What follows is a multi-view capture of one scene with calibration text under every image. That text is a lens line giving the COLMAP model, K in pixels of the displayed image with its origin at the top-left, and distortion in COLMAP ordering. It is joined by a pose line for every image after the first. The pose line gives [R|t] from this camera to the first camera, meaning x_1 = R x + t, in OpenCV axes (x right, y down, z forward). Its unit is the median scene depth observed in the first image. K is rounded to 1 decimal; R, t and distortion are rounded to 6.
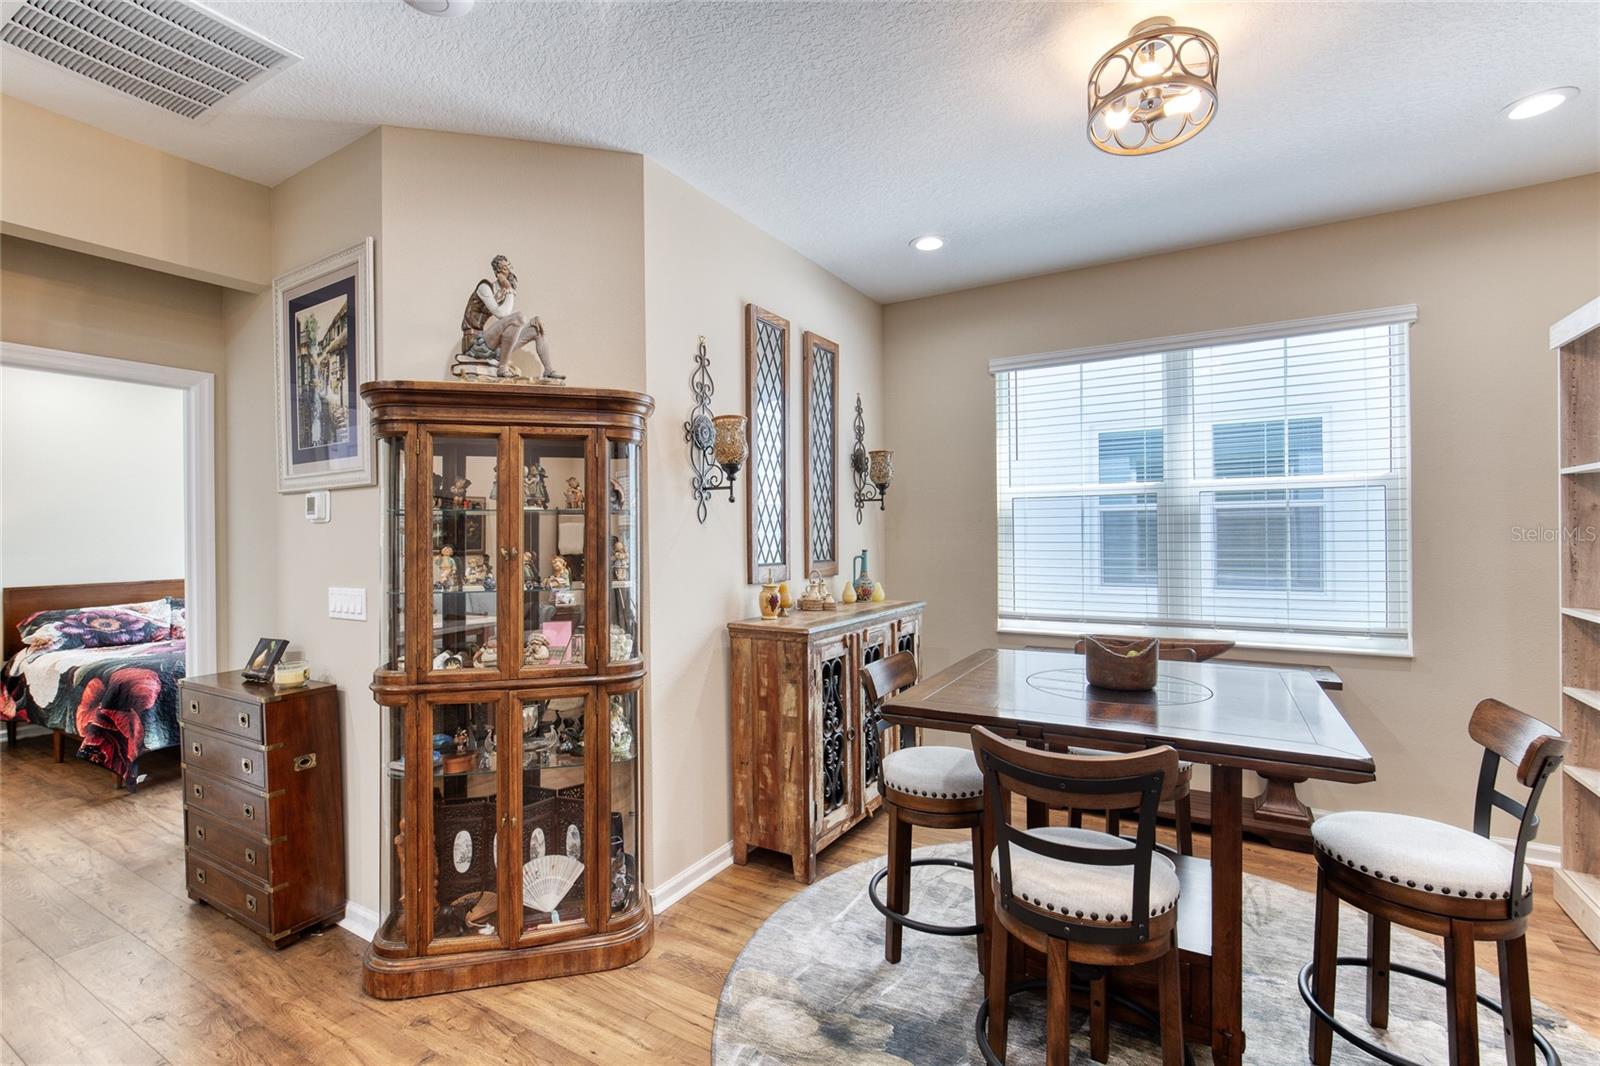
lens RADIAL K [[732.1, 0, 793.8], [0, 732.1, 533.7], [0, 0, 1]] dist [-0.014716, 0.006058]
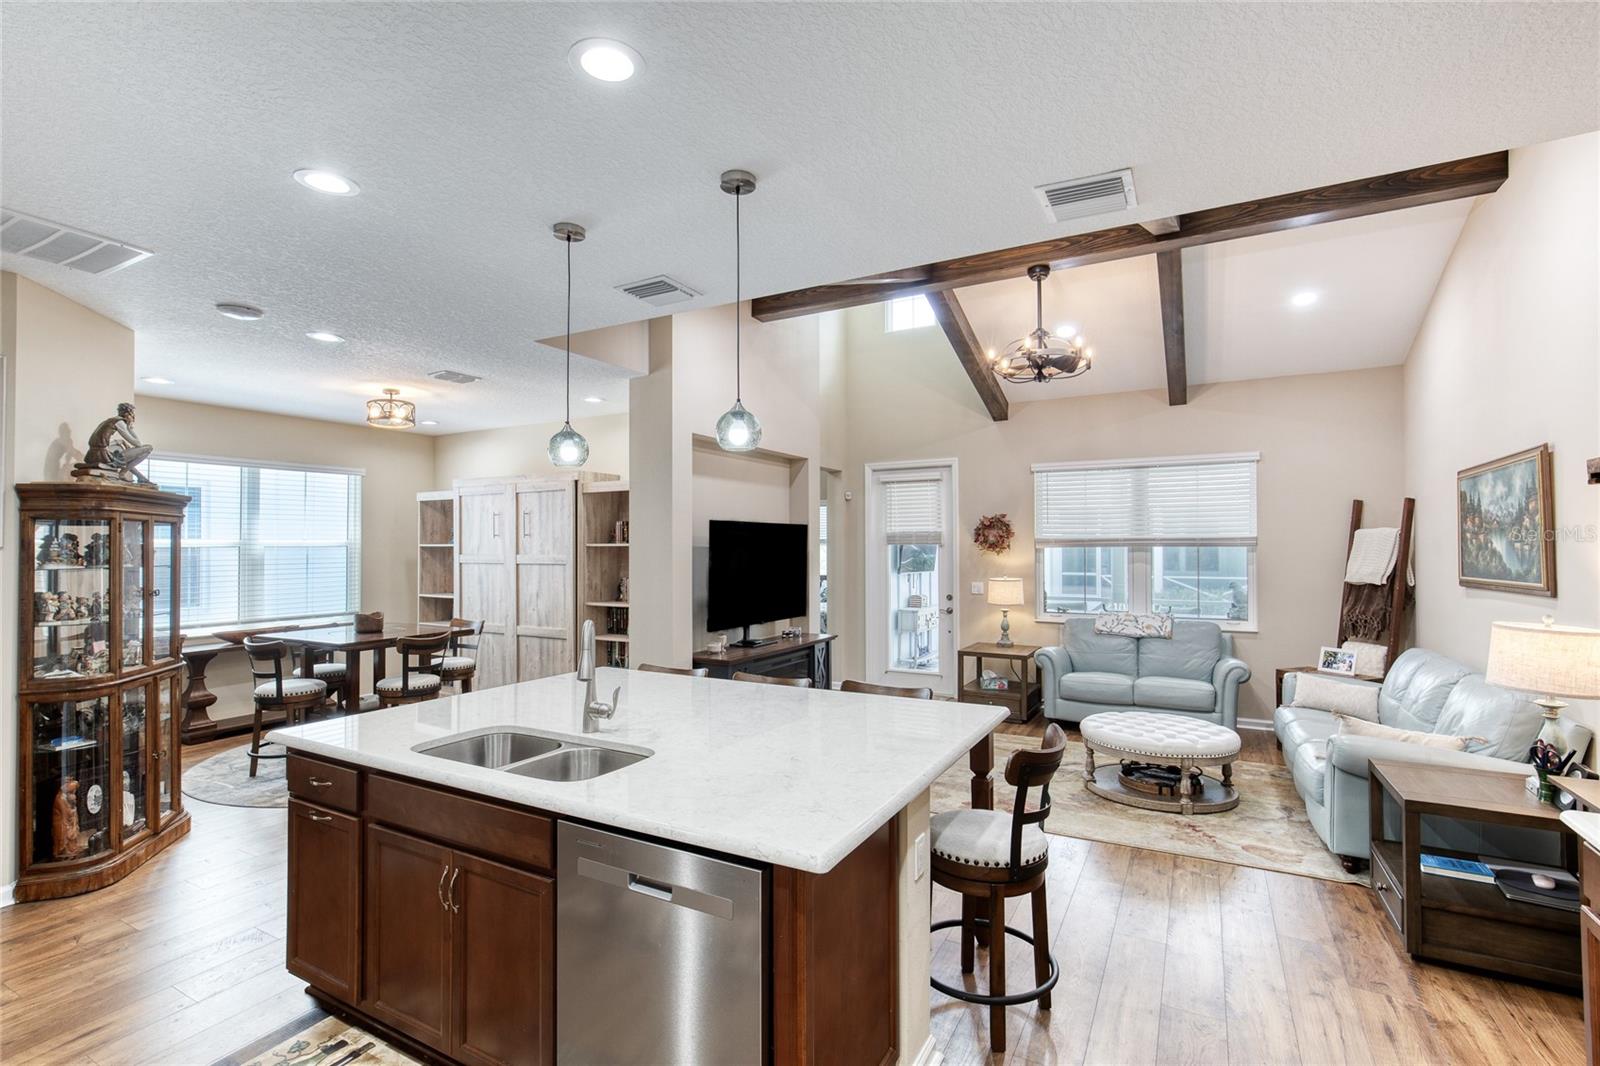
lens RADIAL K [[732.1, 0, 794.6], [0, 732.1, 536.5], [0, 0, 1]] dist [-0.014716, 0.006058]
pose [[-0.049587, 0.023143, 0.998502, -1.699381], [0.002598, 0.999731, -0.023043, -0.047152], [-0.998766, 0.001451, -0.049634, -0.272635]]
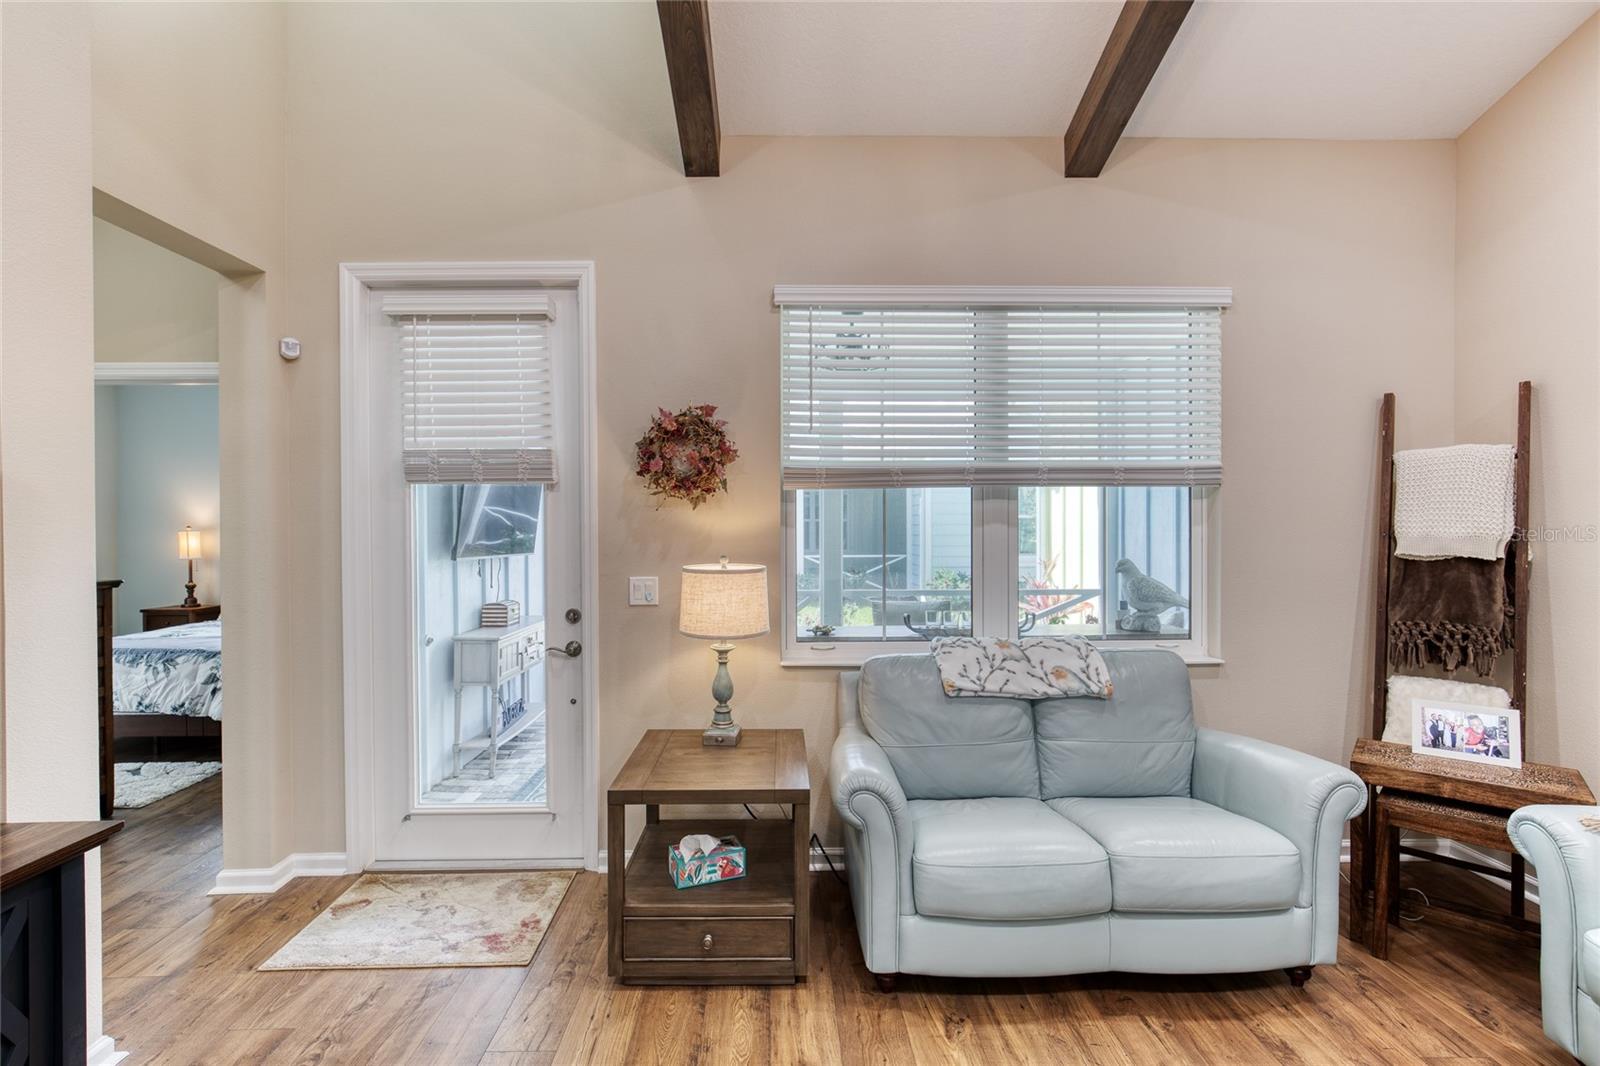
lens RADIAL K [[732.1, 0, 787.3], [0, 732.1, 529.0], [0, 0, 1]] dist [-0.014716, 0.006058]
pose [[-0.535283, 0.006751, 0.844646, -0.073225], [0.009811, 0.999950, -0.001775, -0.004655], [-0.844616, 0.007337, -0.535323, -0.676704]]
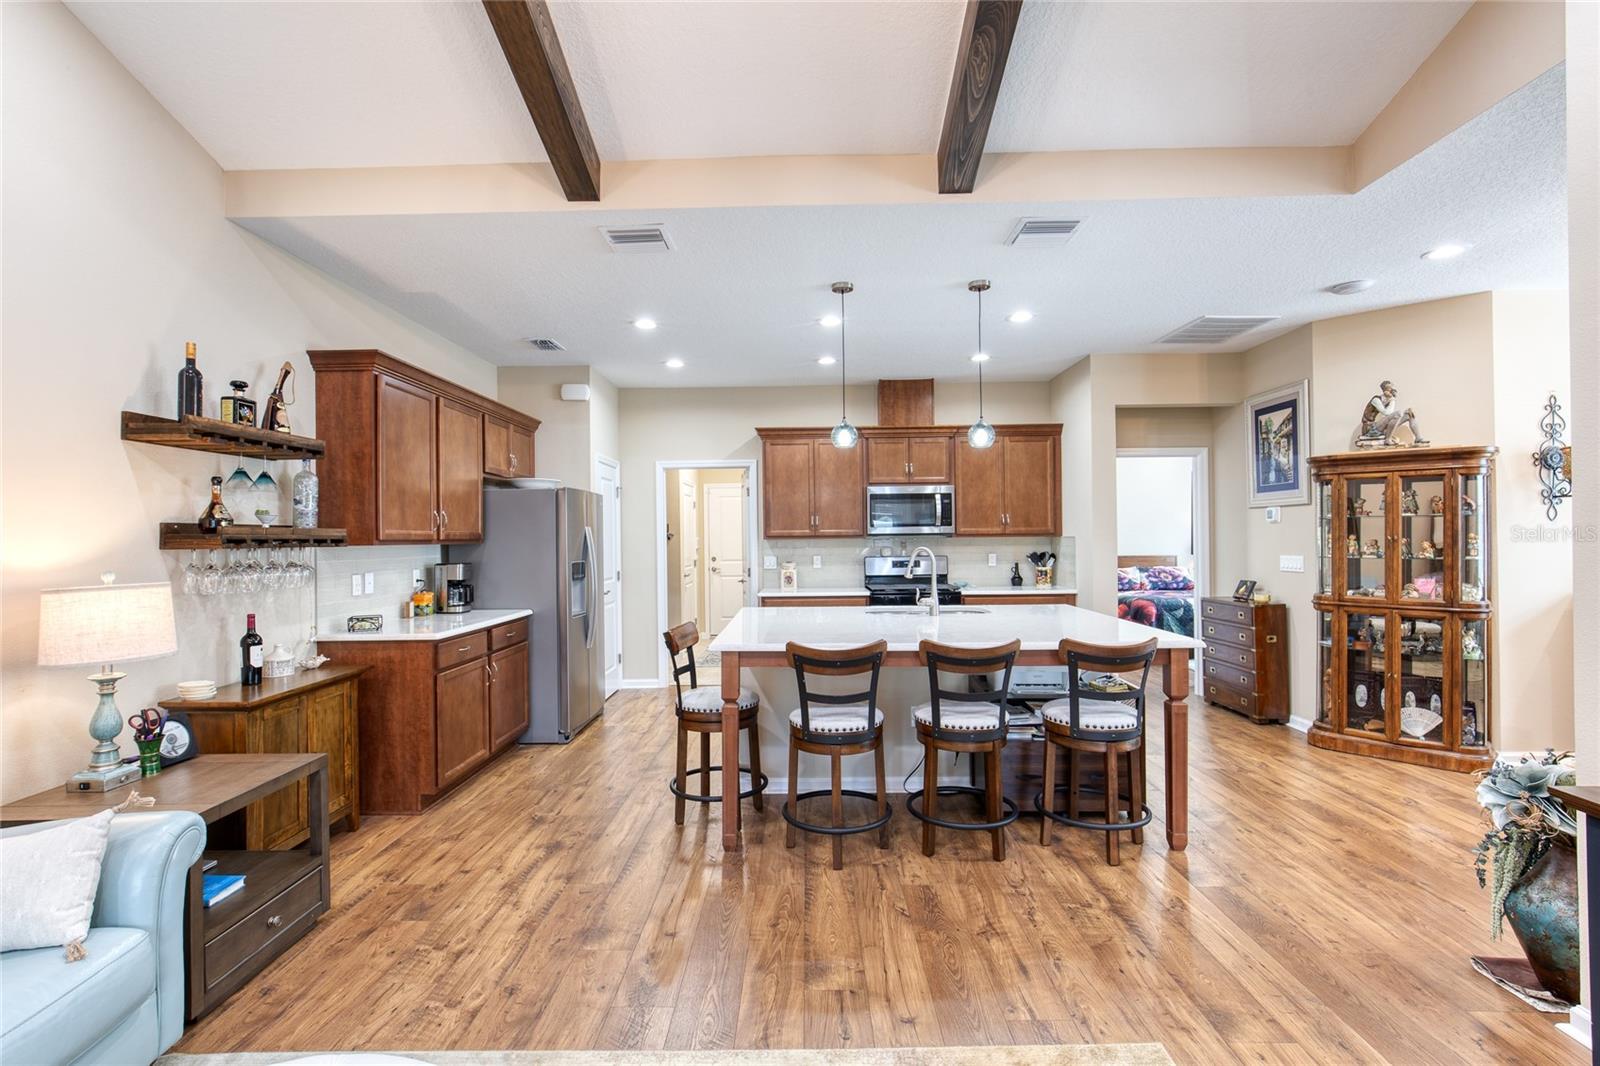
lens RADIAL K [[732.1, 0, 784.4], [0, 732.1, 530.6], [0, 0, 1]] dist [-0.014716, 0.006058]
pose [[0.497638, 0.000894, -0.867384, 0.392295], [0.003741, 0.999988, 0.003177, -0.005203], [0.867377, -0.004826, 0.497629, -1.112071]]
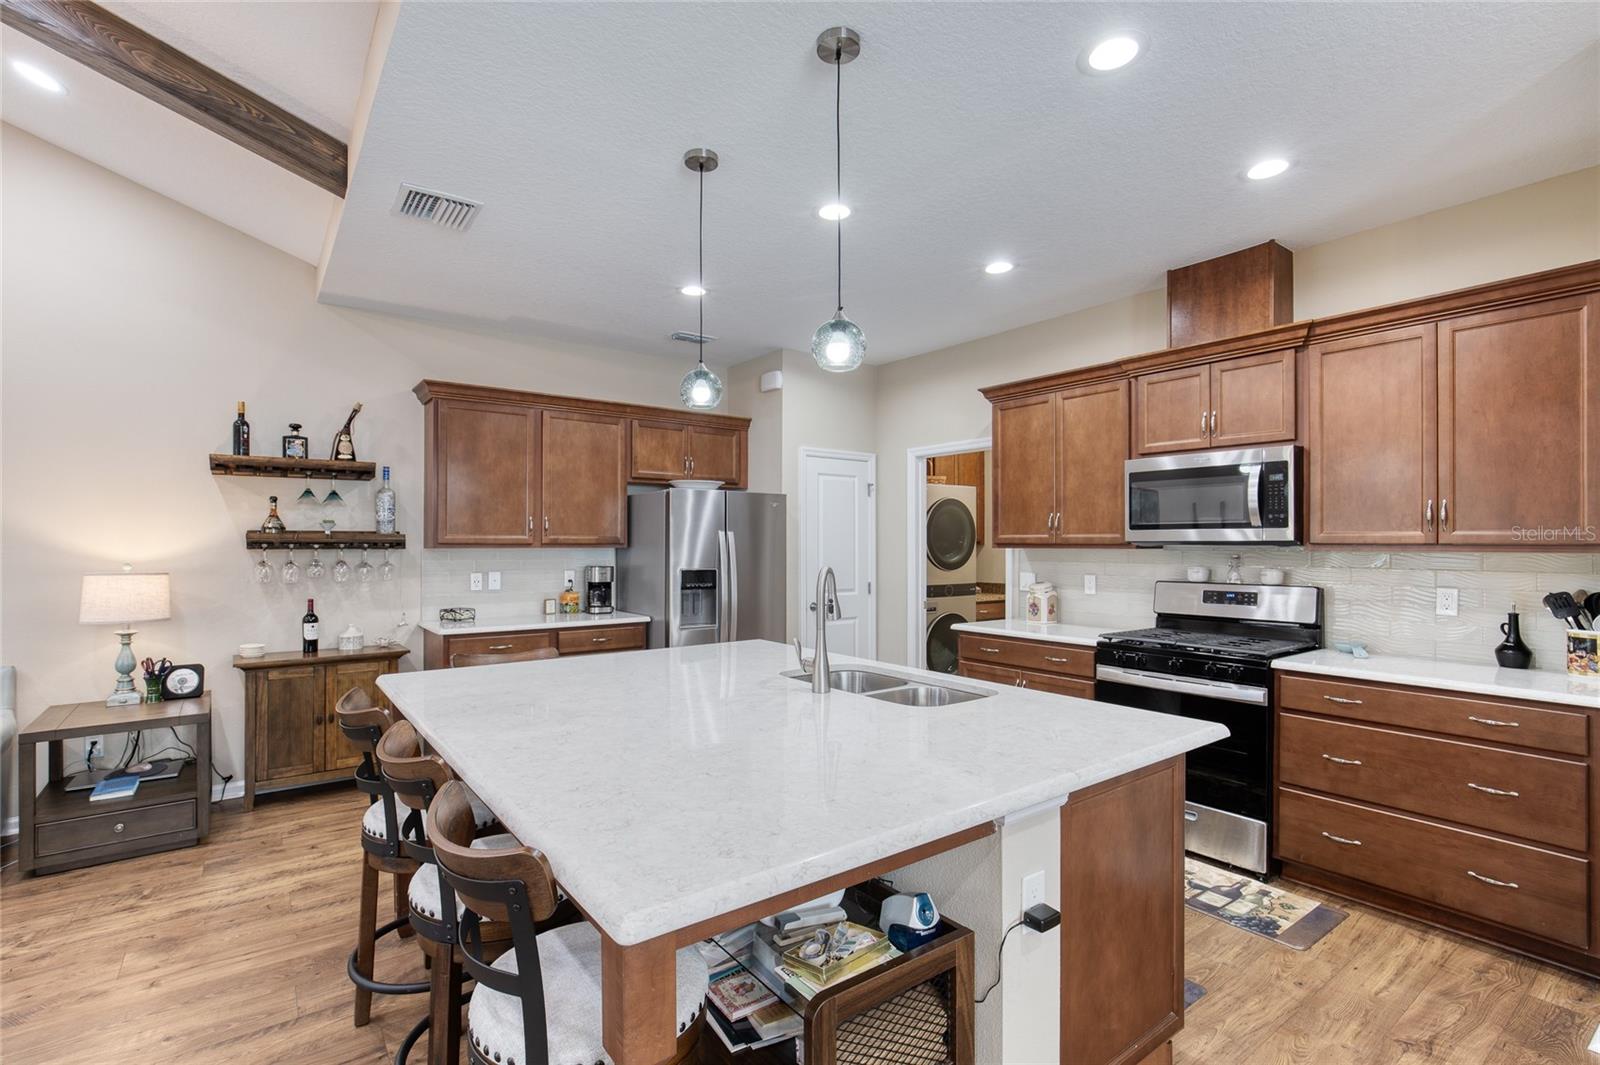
lens RADIAL K [[732.1, 0, 791.6], [0, 732.1, 540.1], [0, 0, 1]] dist [-0.014716, 0.006058]
pose [[-0.382322, 0.008863, -0.923987, 0.002410], [0.004958, 0.999959, 0.007540, -0.002210], [0.924016, -0.001699, -0.382351, 0.212851]]
